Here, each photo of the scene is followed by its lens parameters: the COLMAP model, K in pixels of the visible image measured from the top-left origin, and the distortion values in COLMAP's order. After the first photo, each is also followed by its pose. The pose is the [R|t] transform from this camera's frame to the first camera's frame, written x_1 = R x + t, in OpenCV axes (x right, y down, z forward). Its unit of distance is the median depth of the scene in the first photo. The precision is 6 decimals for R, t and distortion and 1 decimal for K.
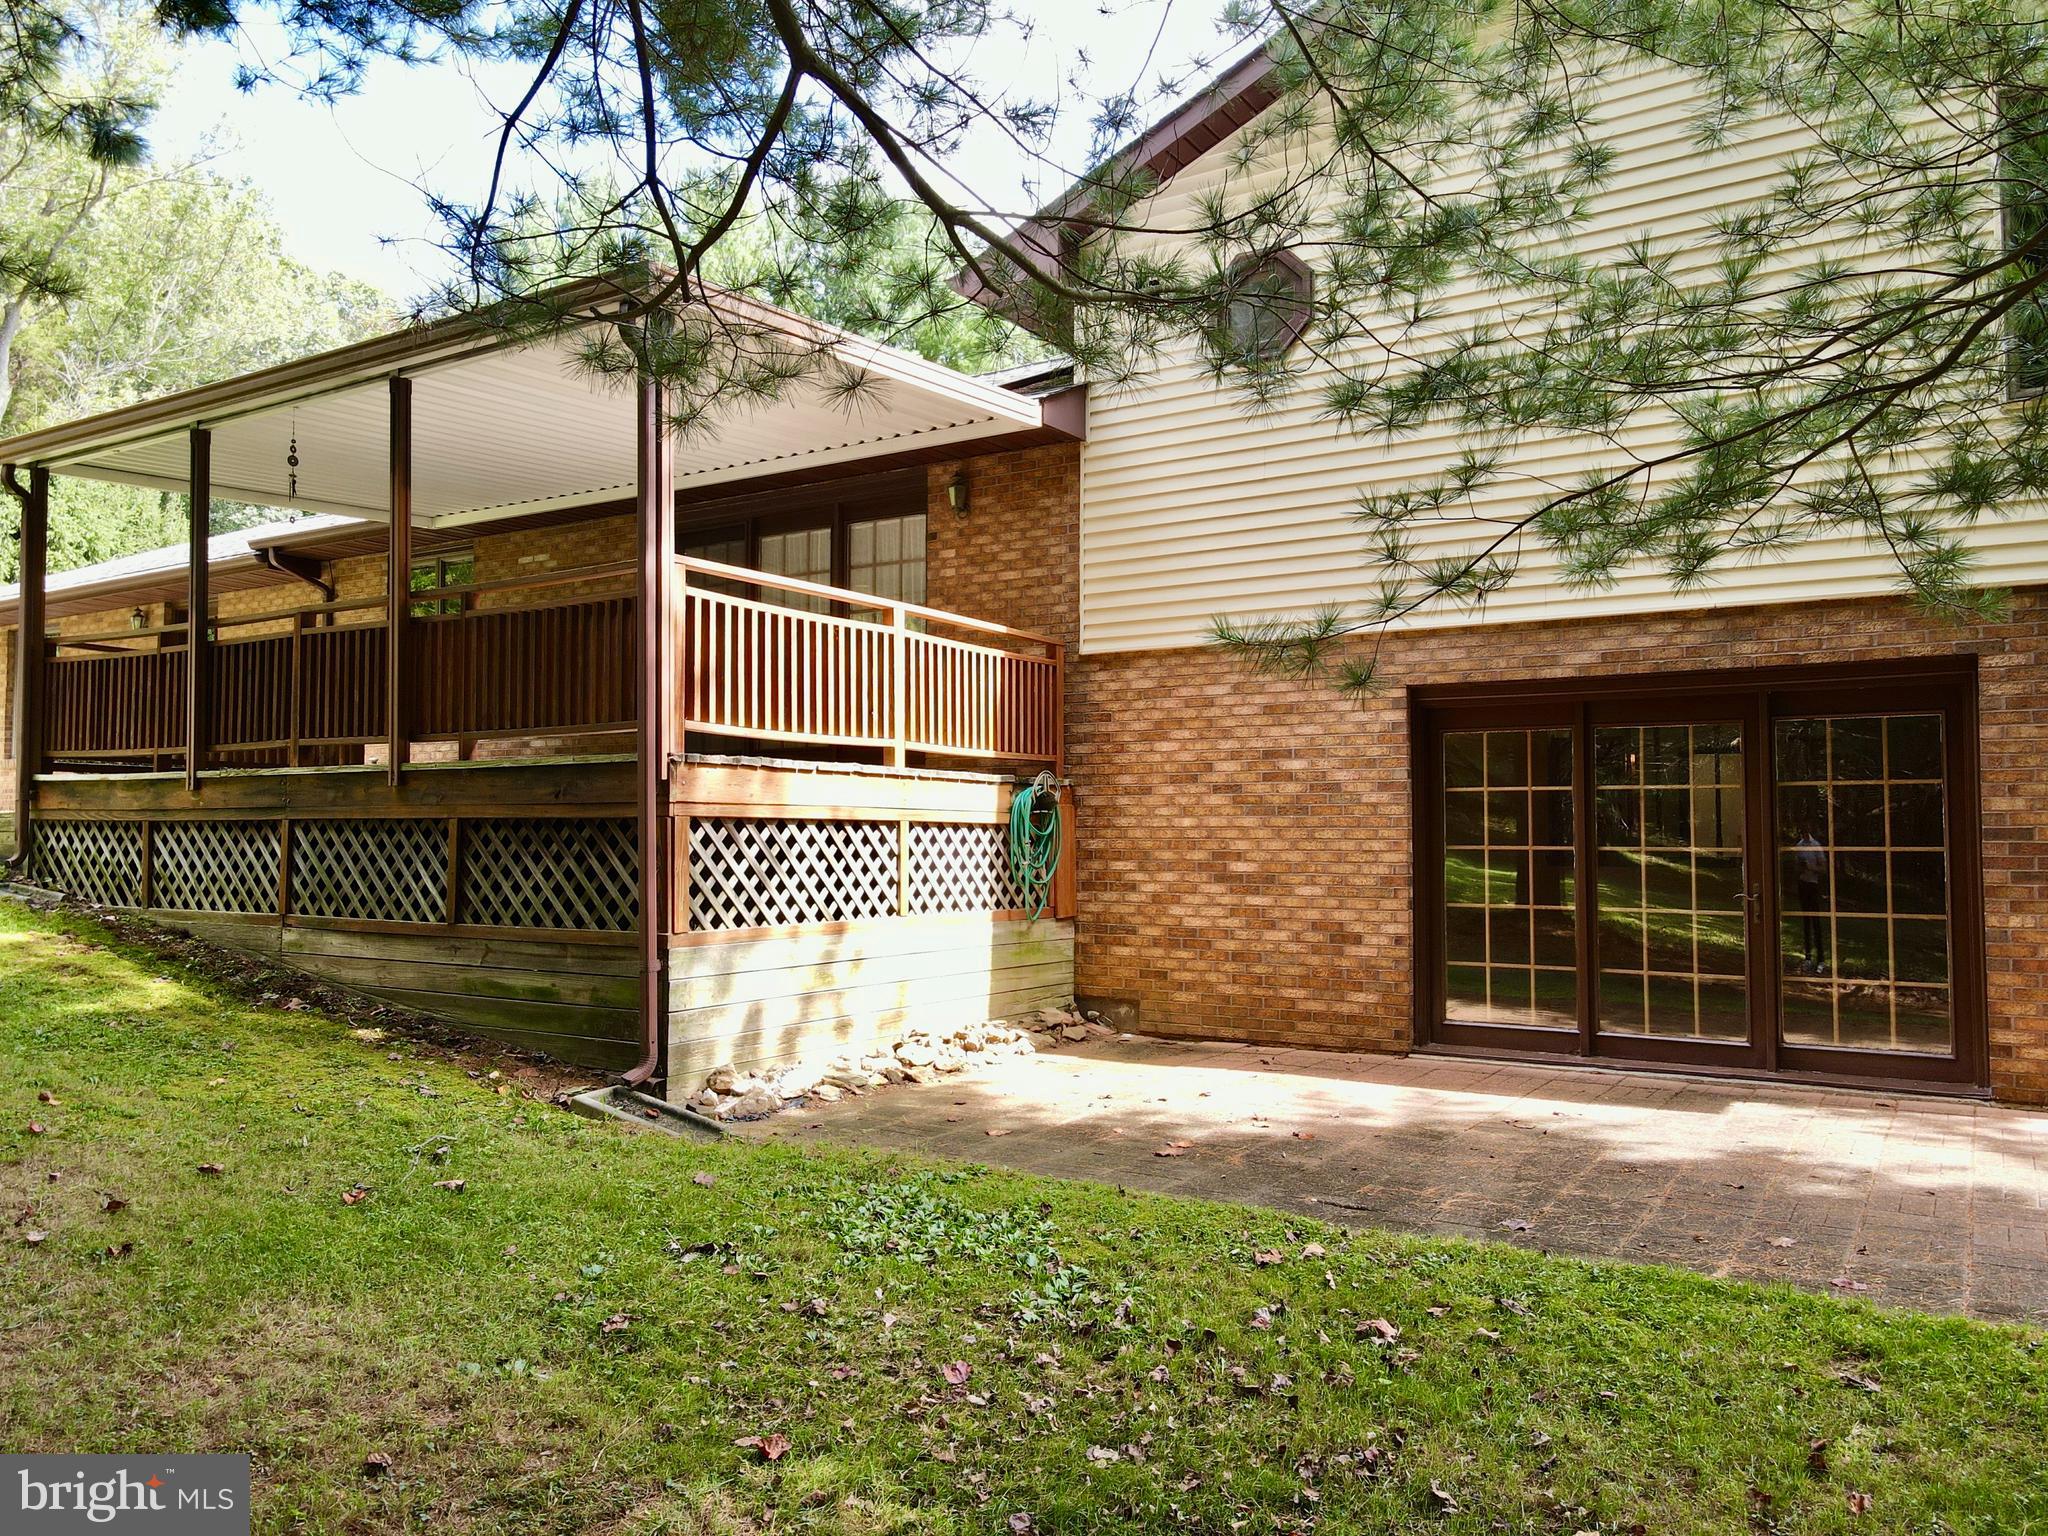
lens RADIAL K [[1496.9, 0, 1022.7], [0, 1496.9, 764.7], [0, 0, 1]] dist [0.018877, -0.005925]
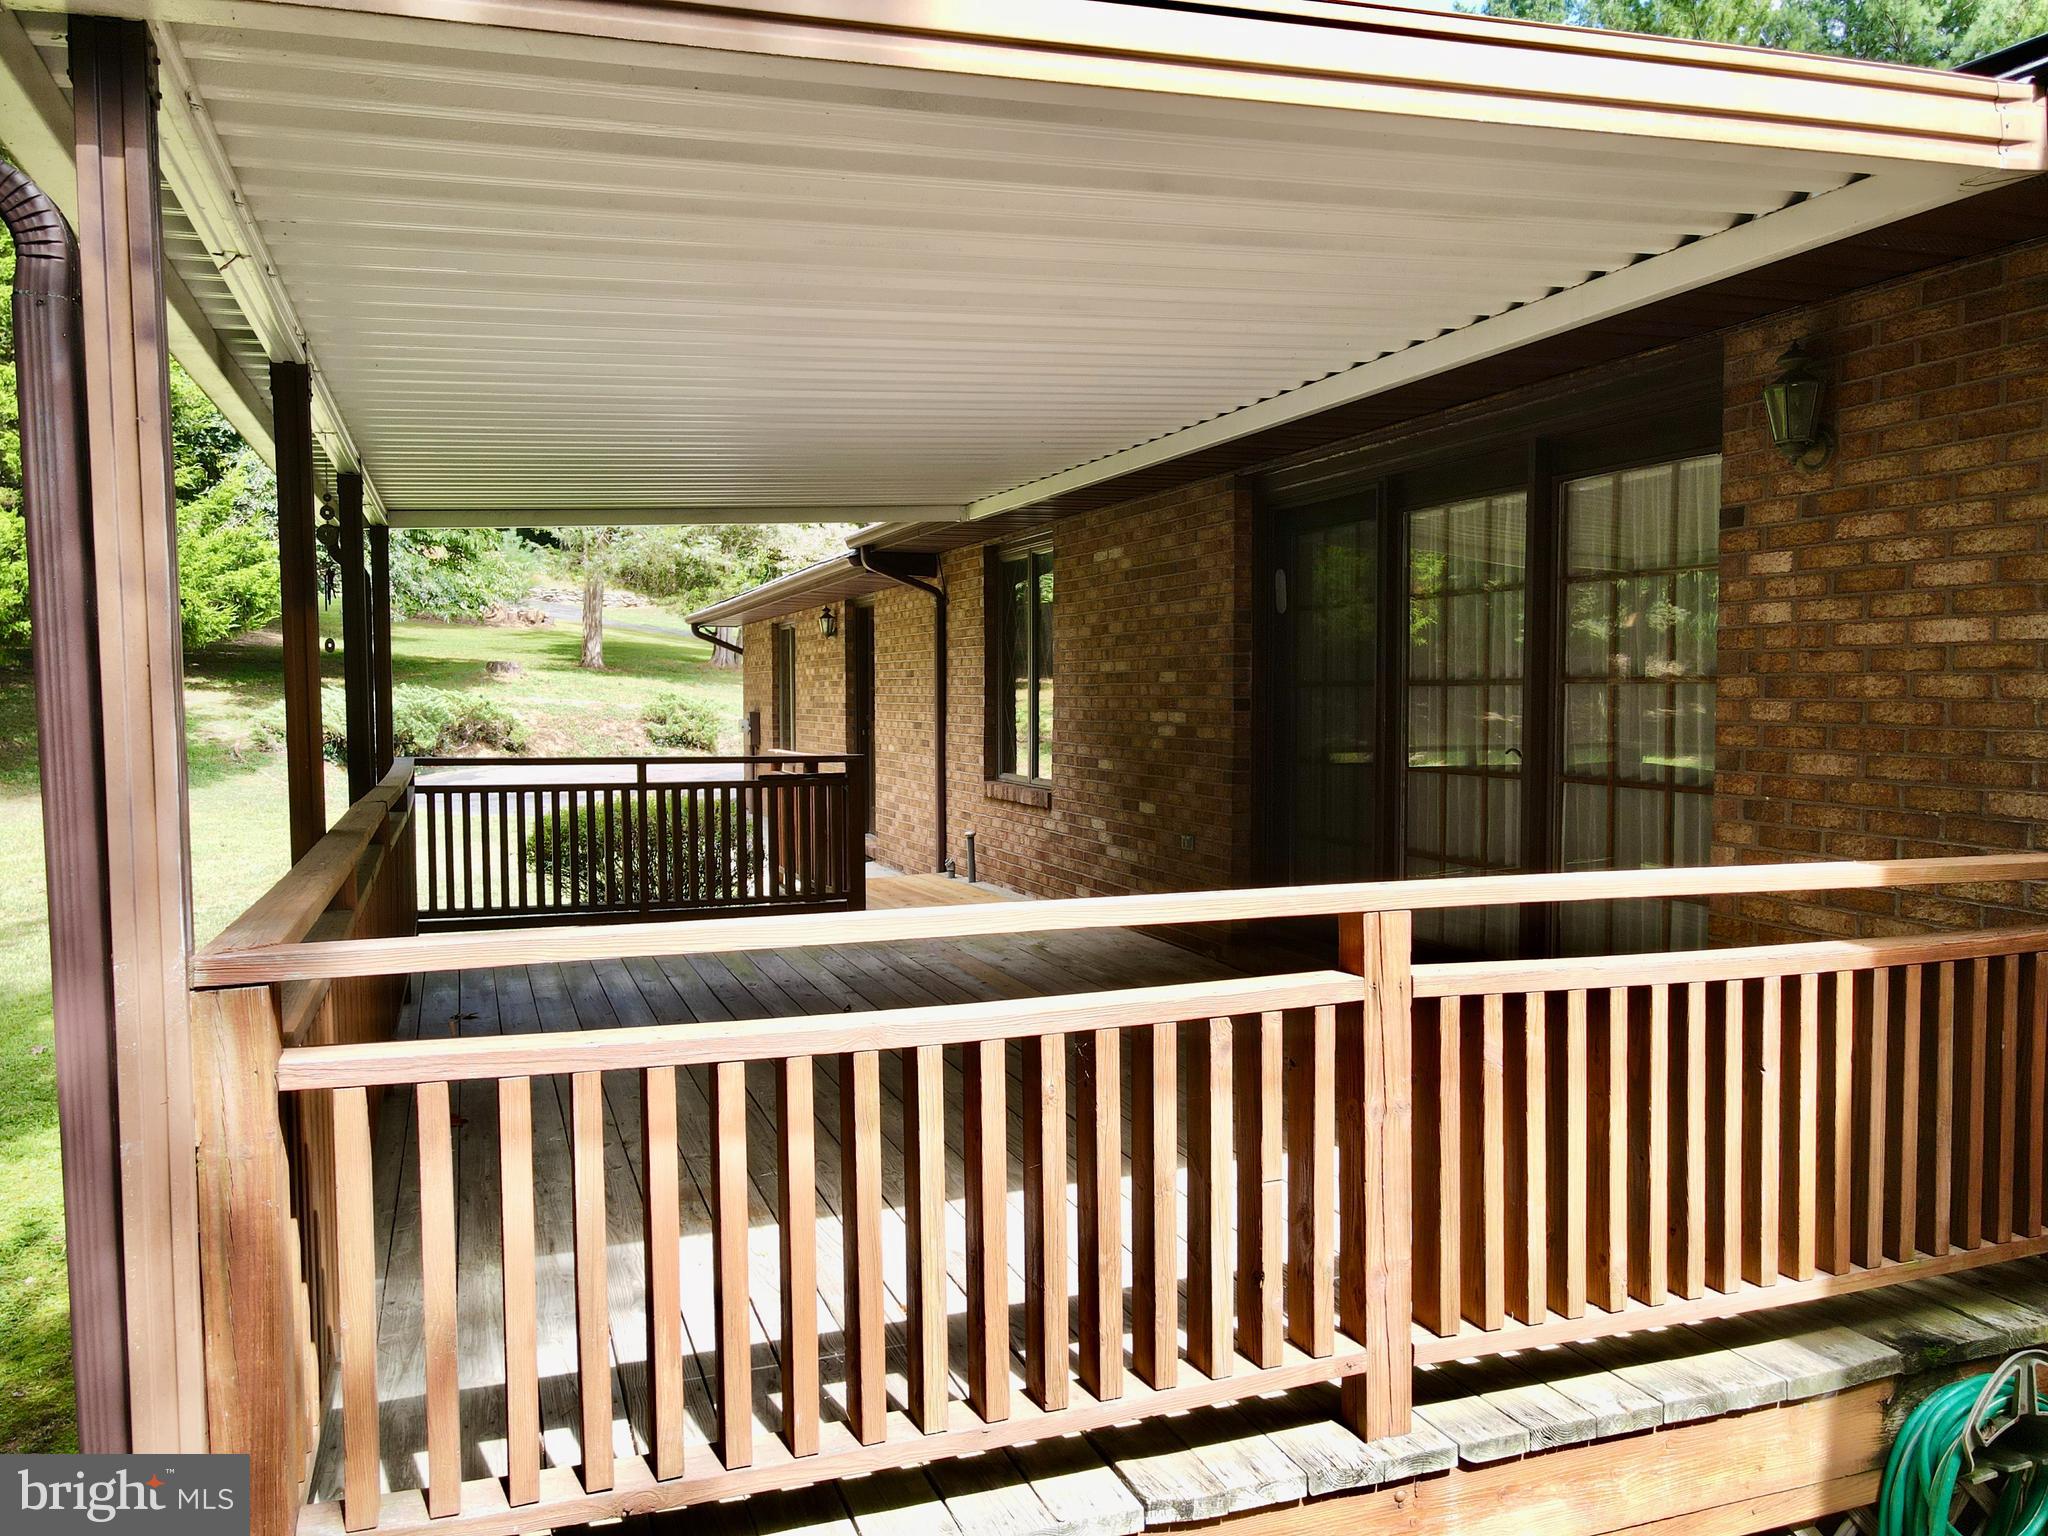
lens RADIAL K [[1496.9, 0, 1016.5], [0, 1496.9, 765.5], [0, 0, 1]] dist [0.018877, -0.005925]
pose [[0.794812, 0.030031, -0.606113, 0.031176], [0.028695, 0.995798, 0.086967, -0.131755], [0.606178, -0.086515, 0.790610, 0.594302]]
